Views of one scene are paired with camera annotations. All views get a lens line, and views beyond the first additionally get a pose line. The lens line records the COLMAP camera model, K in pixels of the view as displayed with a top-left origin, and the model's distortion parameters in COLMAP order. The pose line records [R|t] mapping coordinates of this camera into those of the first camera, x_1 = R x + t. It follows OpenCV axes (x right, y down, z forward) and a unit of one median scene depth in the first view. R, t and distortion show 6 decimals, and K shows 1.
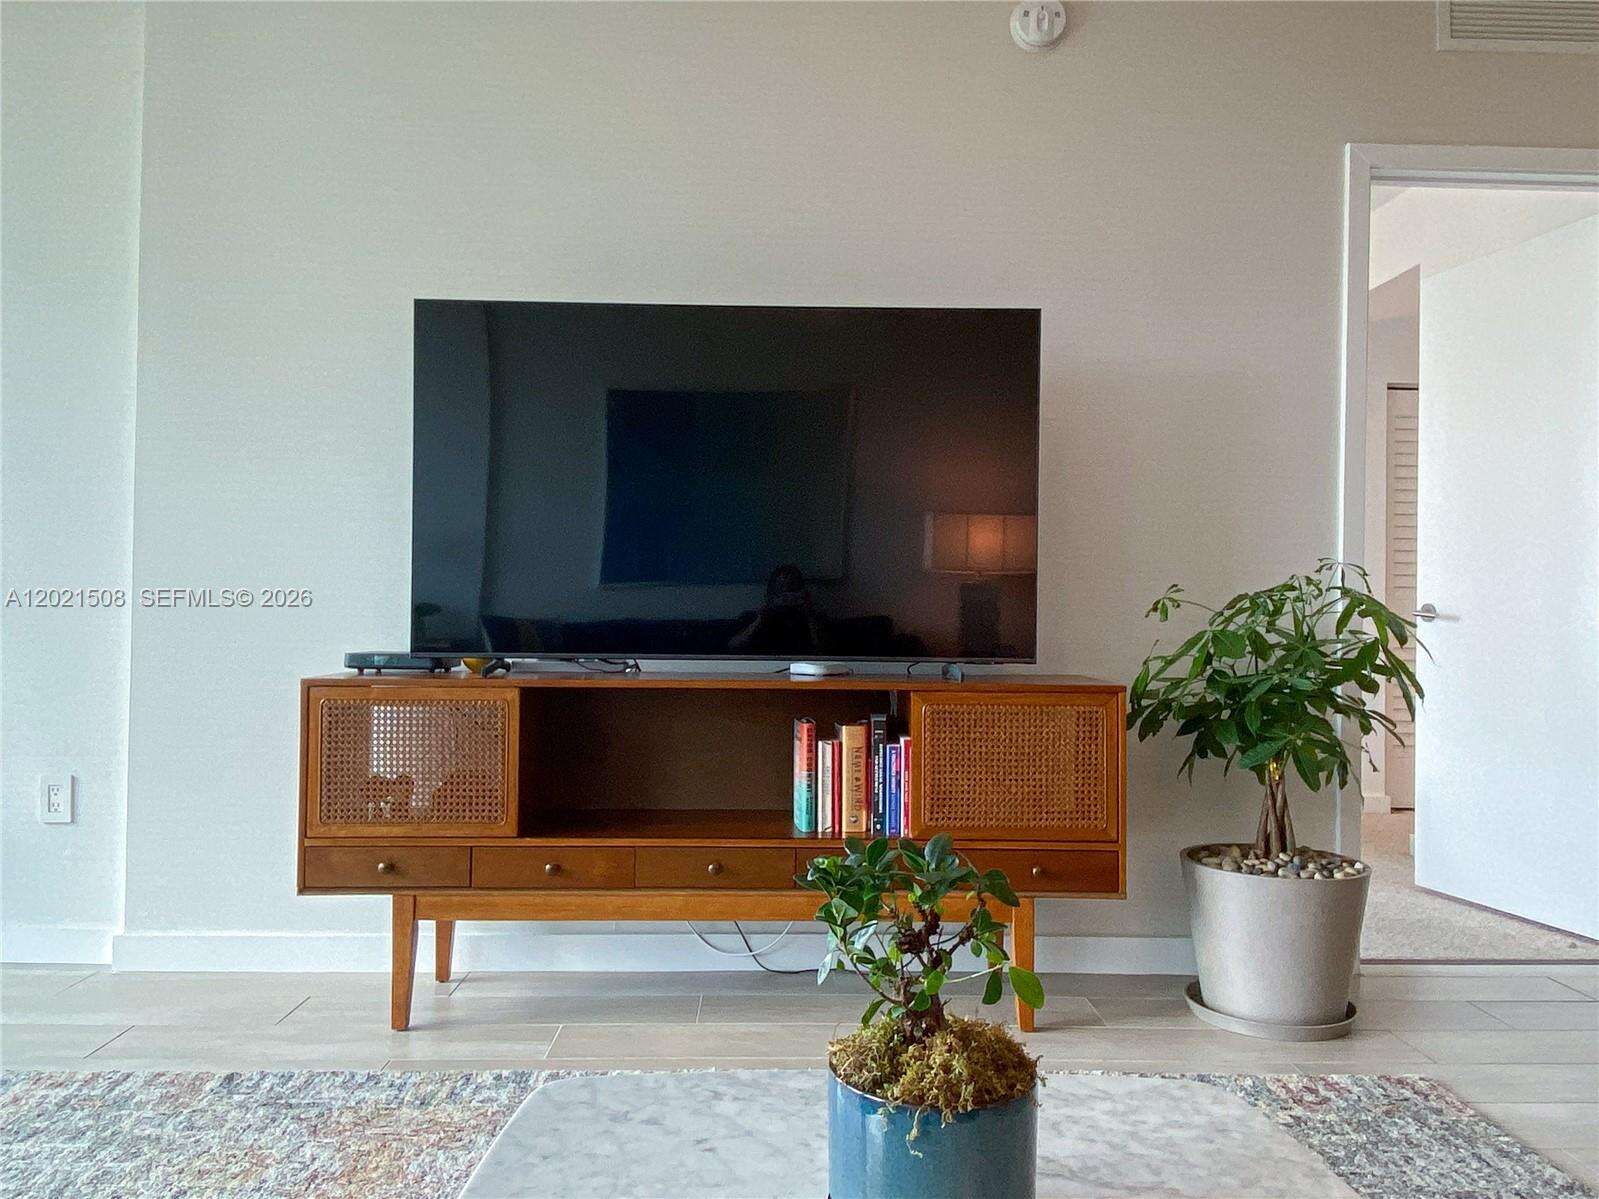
lens RADIAL K [[1224.7, 0, 799.5], [0, 1224.7, 599.5], [0, 0, 1]] dist [0.106526, -0.122232]
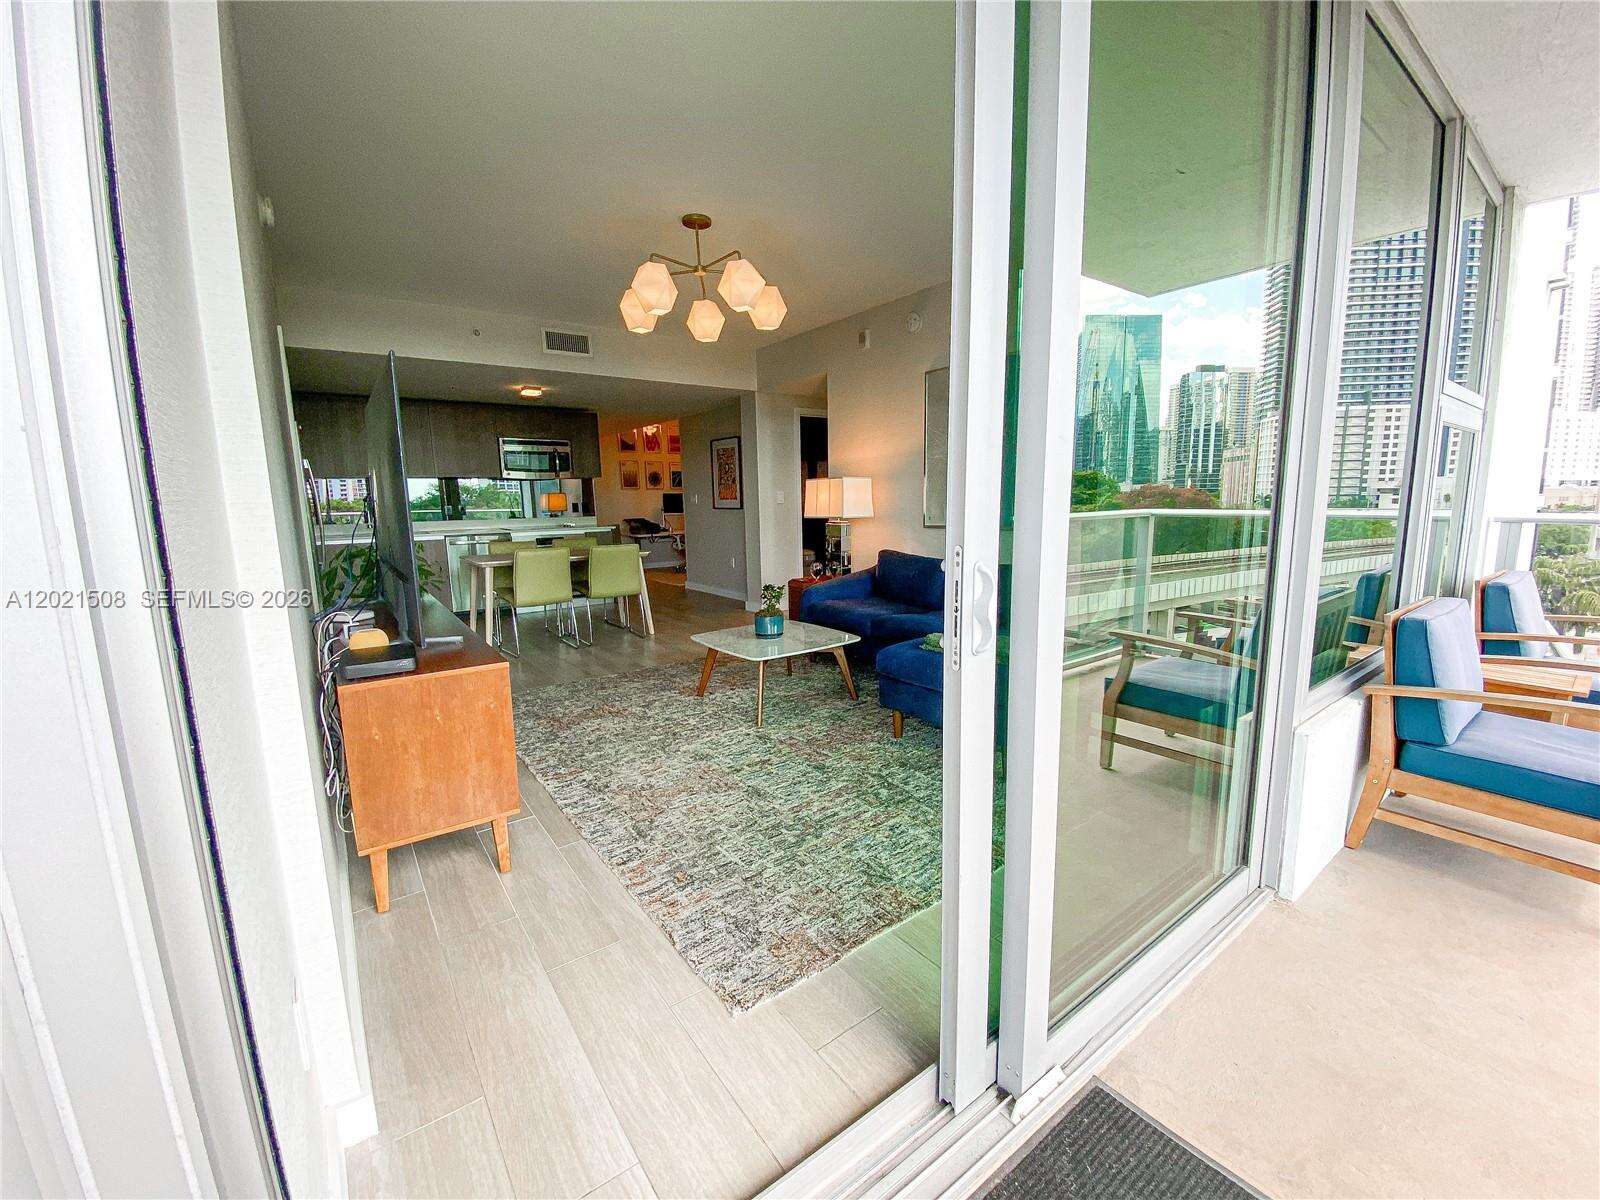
lens RADIAL K [[647.3, 0, 800.0], [0, 647.3, 600.0], [0, 0, 1]] dist [0.047276, -0.034485]
pose [[-0.571043, -0.126831, 0.811064, -1.128929], [0.007010, 0.987204, 0.159310, -0.106153], [-0.820890, 0.096659, -0.562846, 1.119766]]
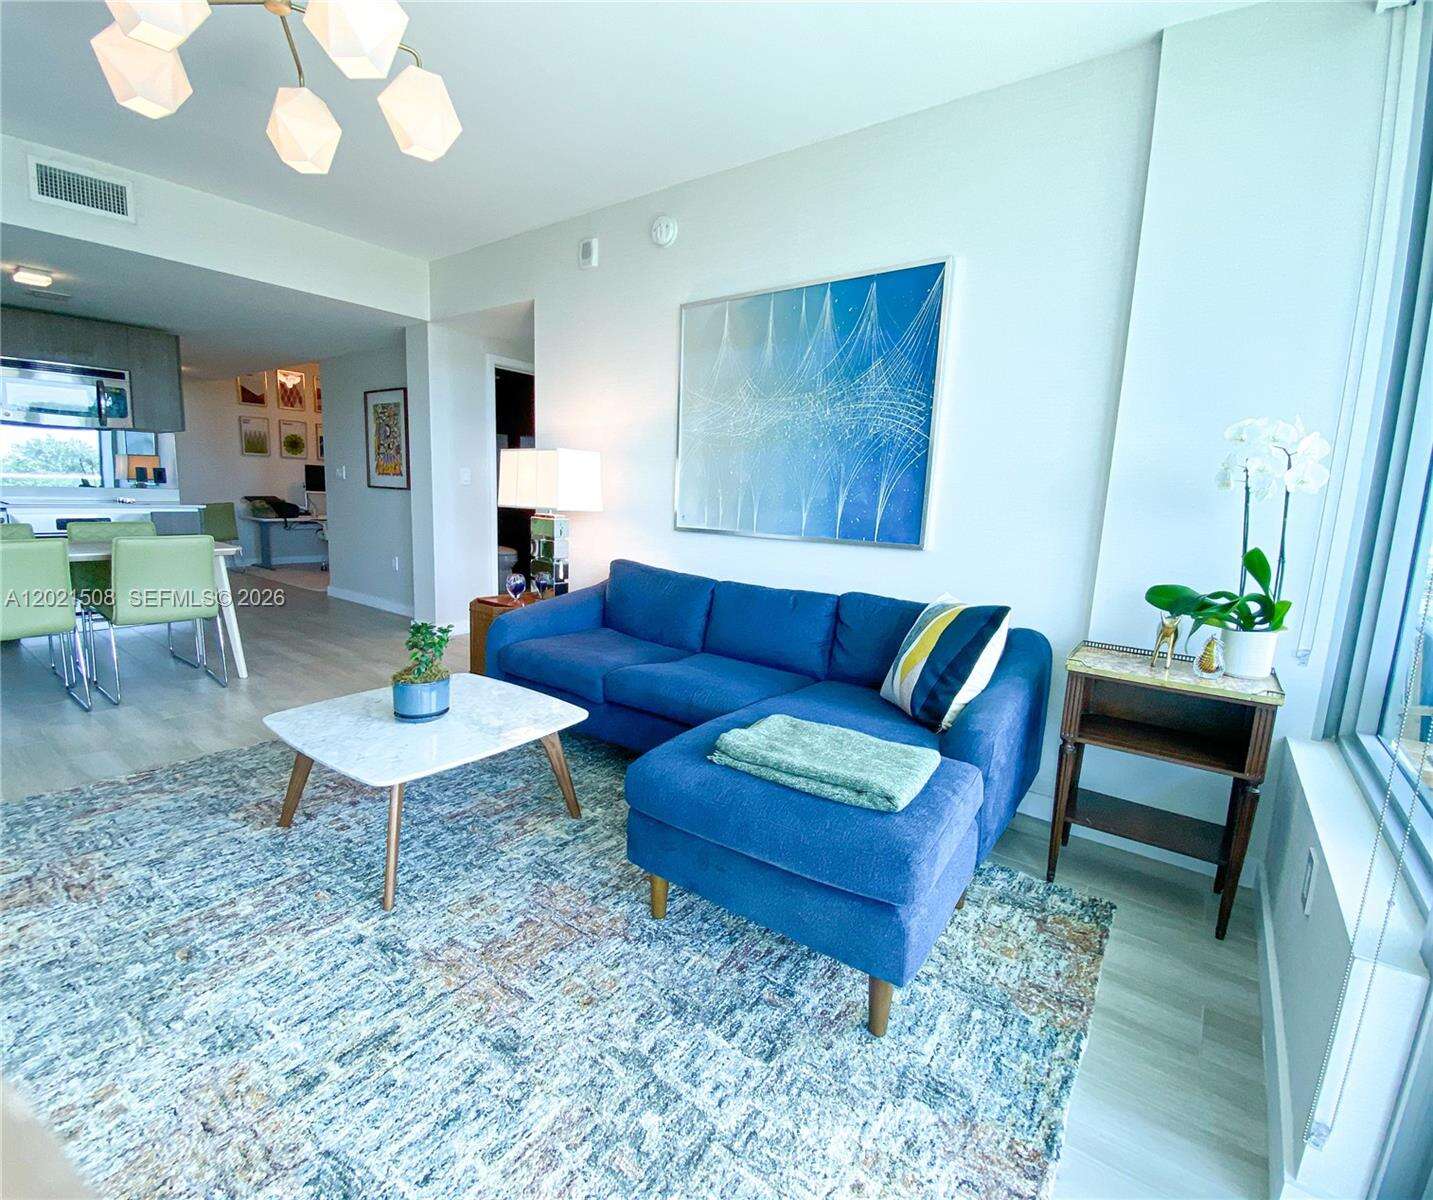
lens RADIAL K [[674.3, 0, 700.3], [0, 674.3, 595.3], [0, 0, 1]] dist [0.024290, -0.026257]
pose [[-0.775525, -0.134051, 0.616921, -0.707849], [-0.051843, 0.987419, 0.149385, -0.088401], [-0.629185, 0.083869, -0.772718, 0.799694]]
